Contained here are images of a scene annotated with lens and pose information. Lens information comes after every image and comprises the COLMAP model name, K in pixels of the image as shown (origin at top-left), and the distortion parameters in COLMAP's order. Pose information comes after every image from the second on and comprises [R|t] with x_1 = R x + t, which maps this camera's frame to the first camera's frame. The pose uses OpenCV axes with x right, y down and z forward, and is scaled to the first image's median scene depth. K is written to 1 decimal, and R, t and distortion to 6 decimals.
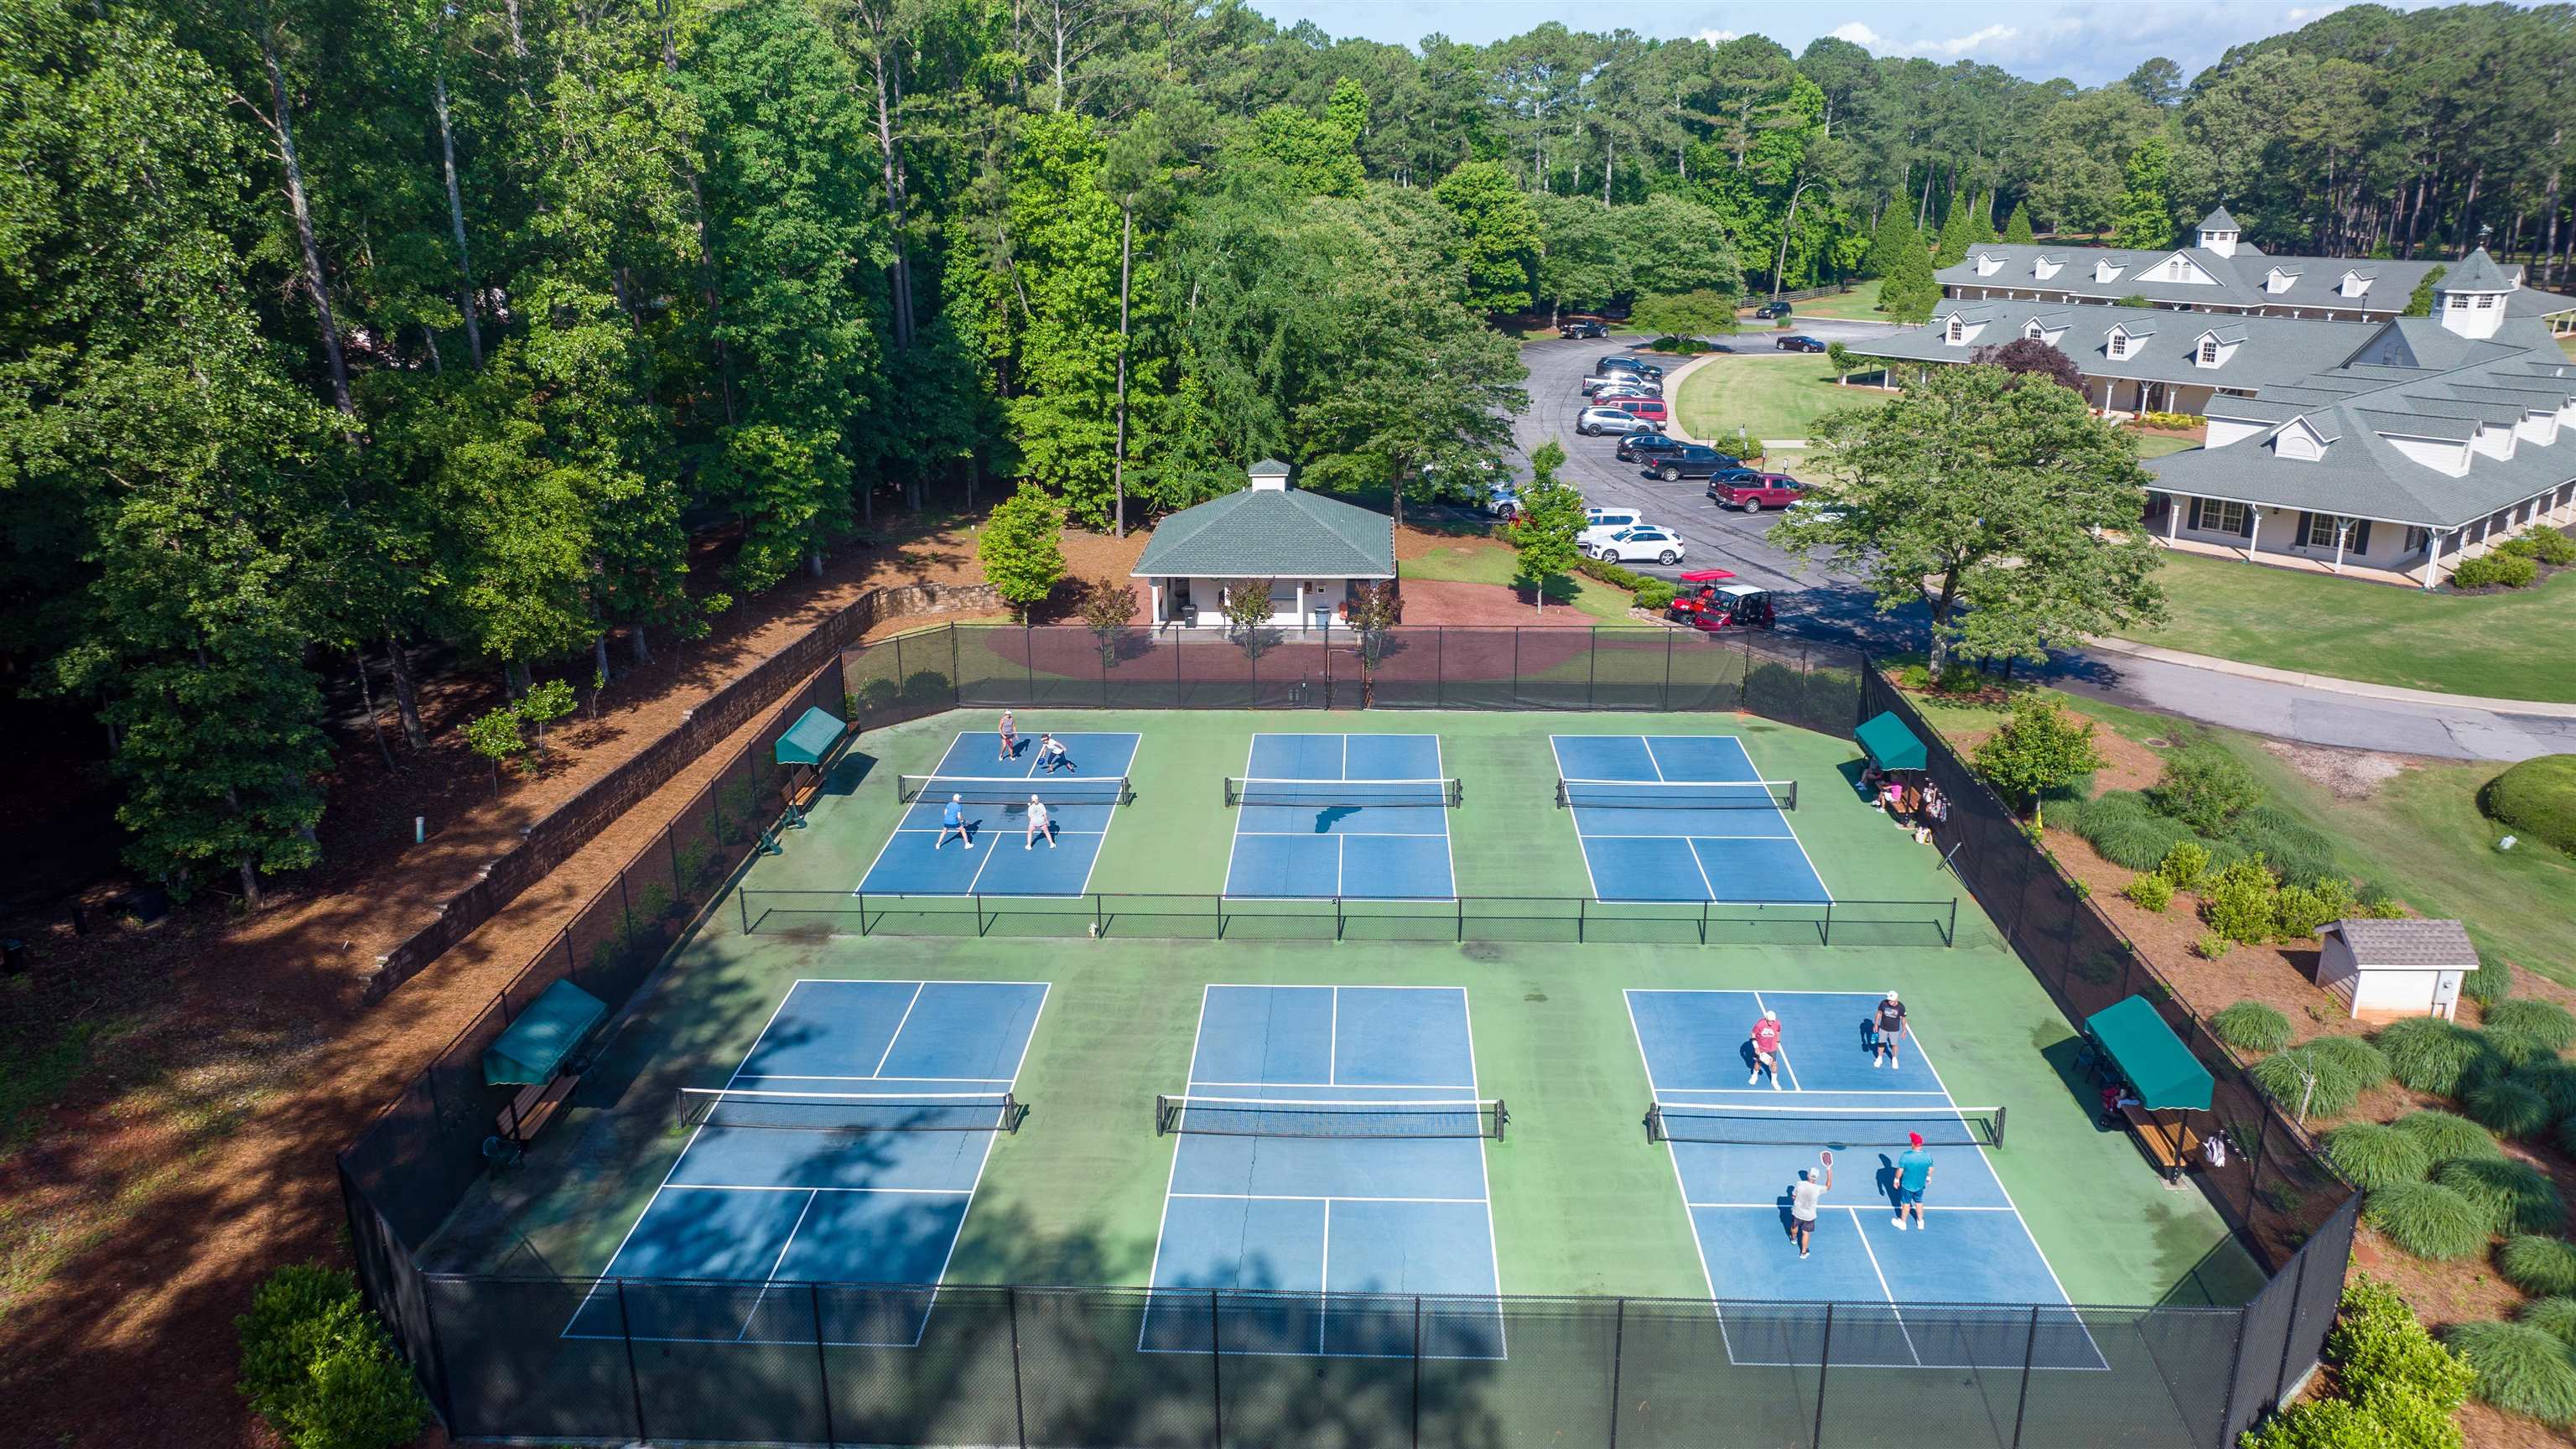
lens RADIAL K [[1843.8, 0, 1288.0], [0, 1843.8, 724.5], [0, 0, 1]] dist [-0.008069, 0.036393]
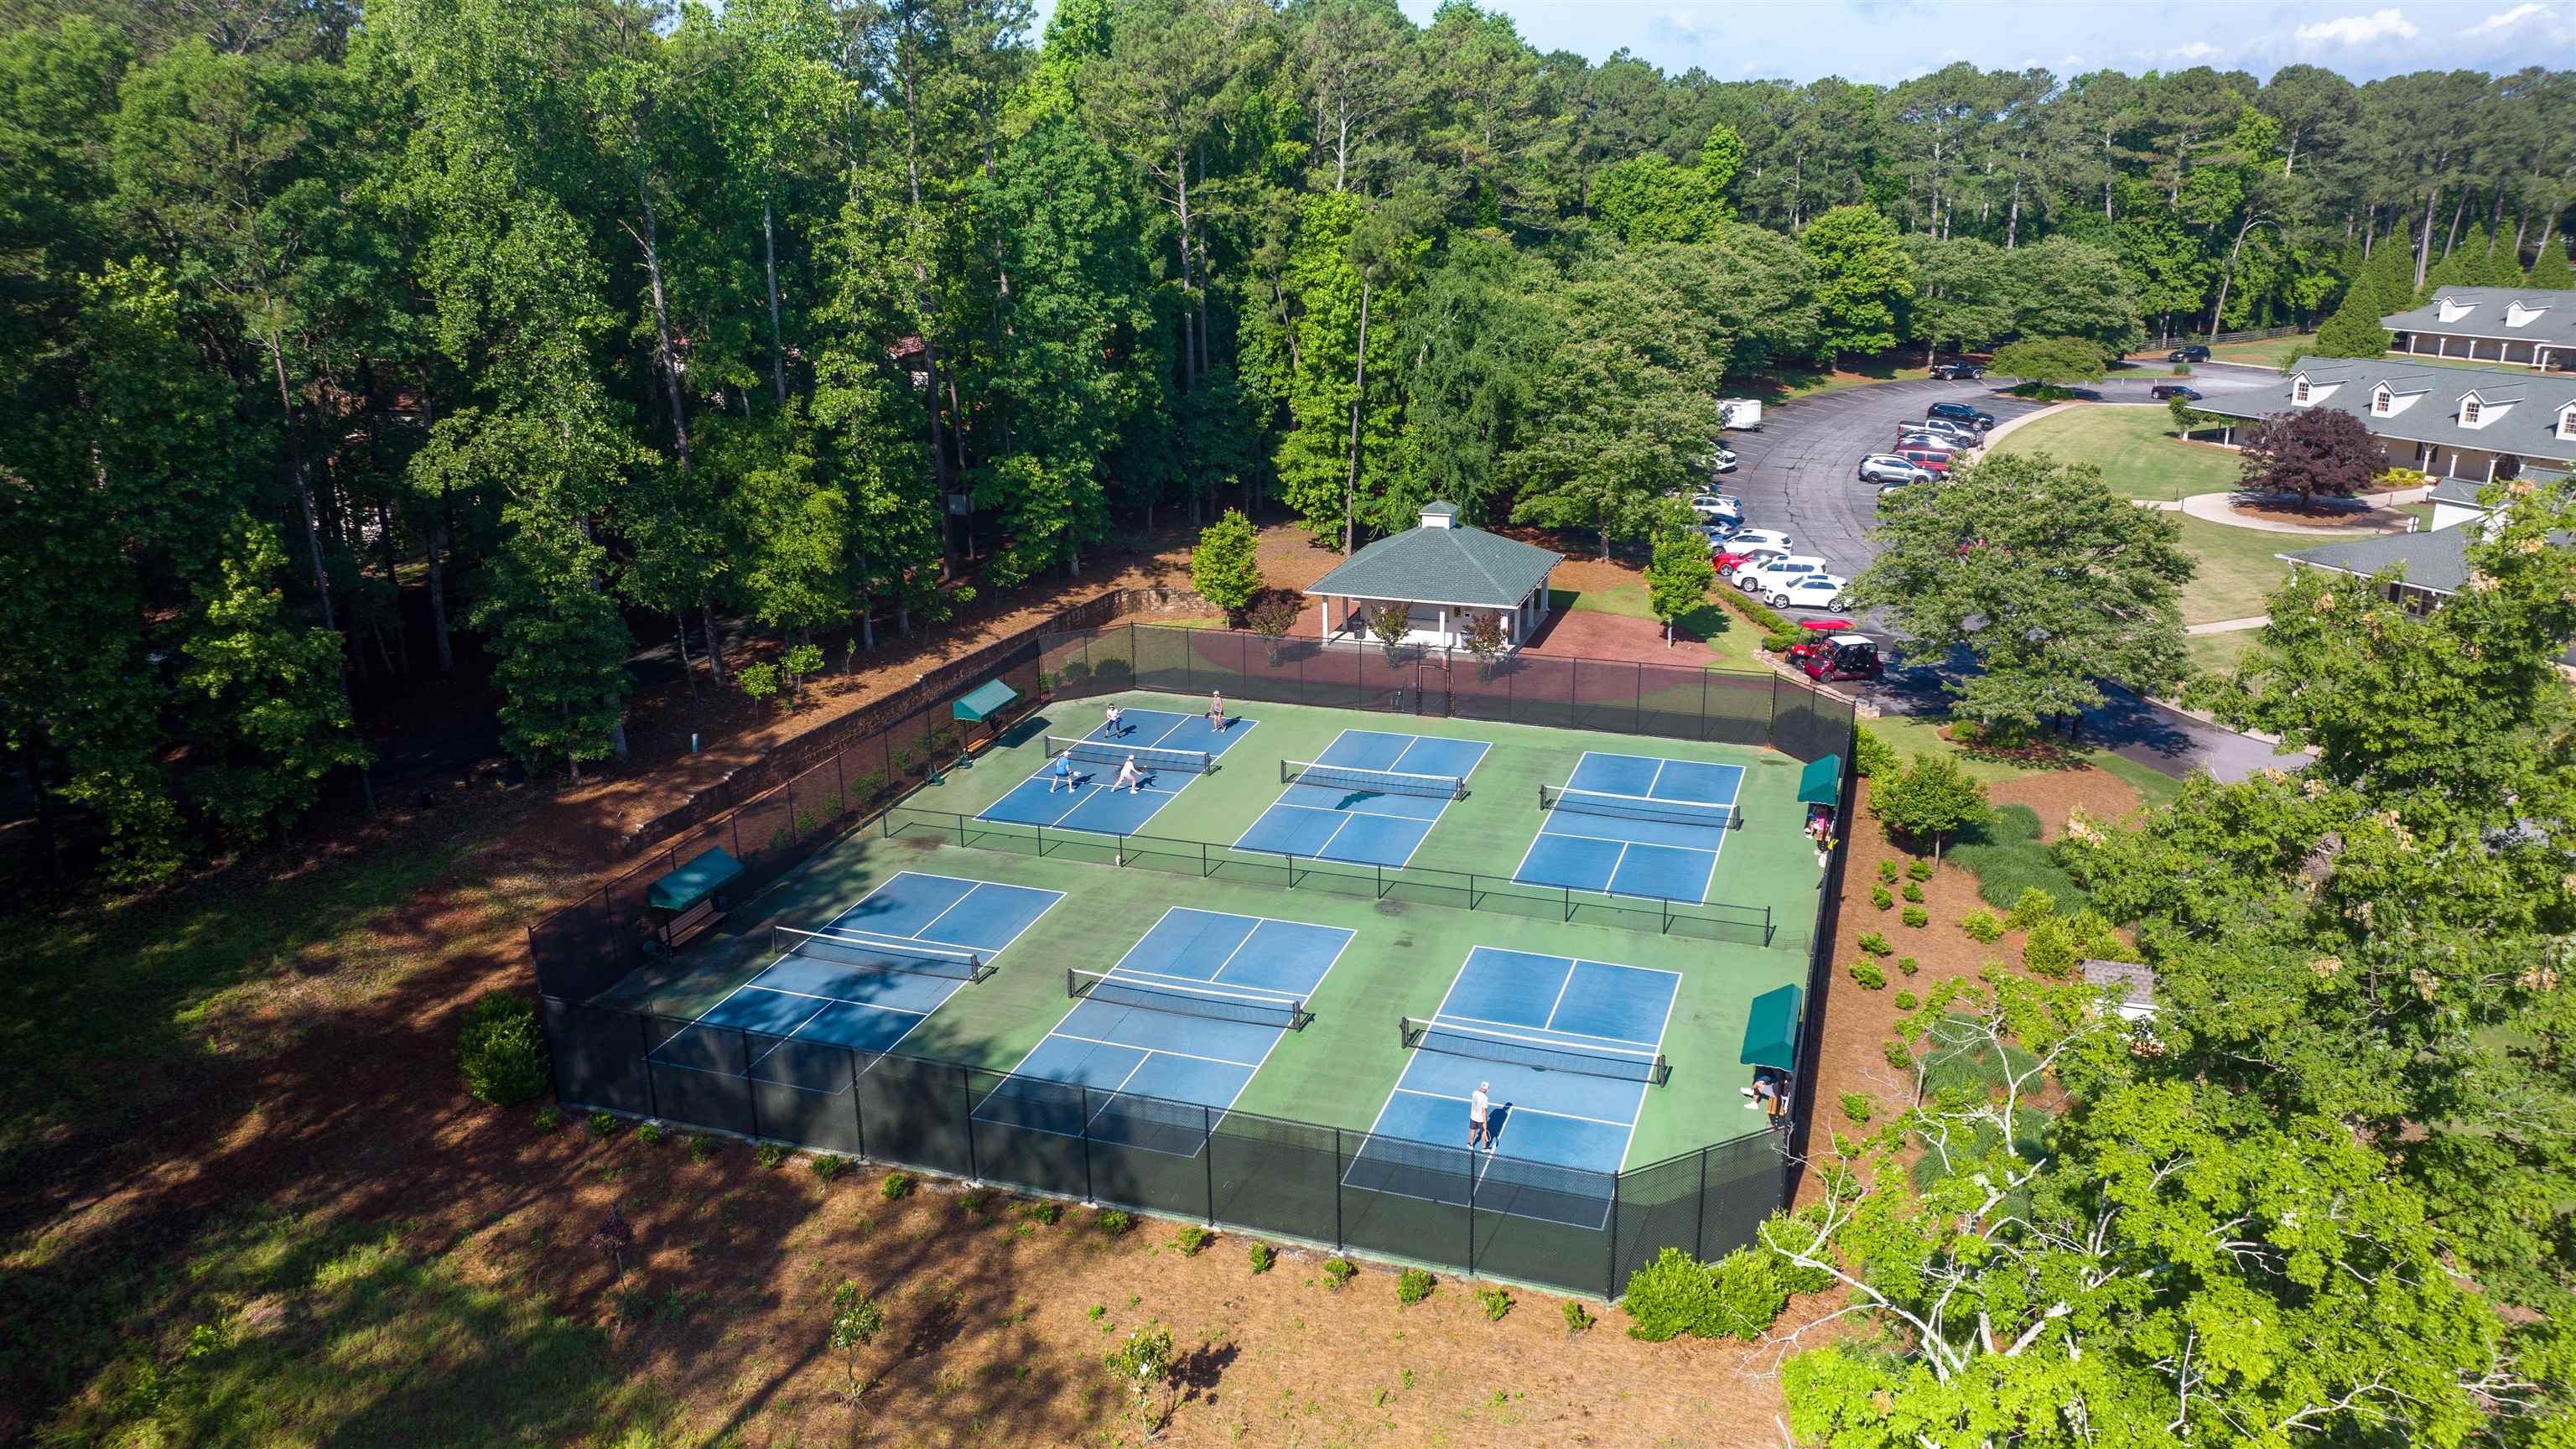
lens RADIAL K [[1862.8, 0, 1288.0], [0, 1862.8, 724.5], [0, 0, 1]] dist [0.000109, -0.001476]
pose [[0.957207, 0.084564, -0.276774, 0.238143], [-0.084316, 0.996357, 0.012819, -0.008881], [0.276849, 0.011066, 0.960850, -0.166001]]
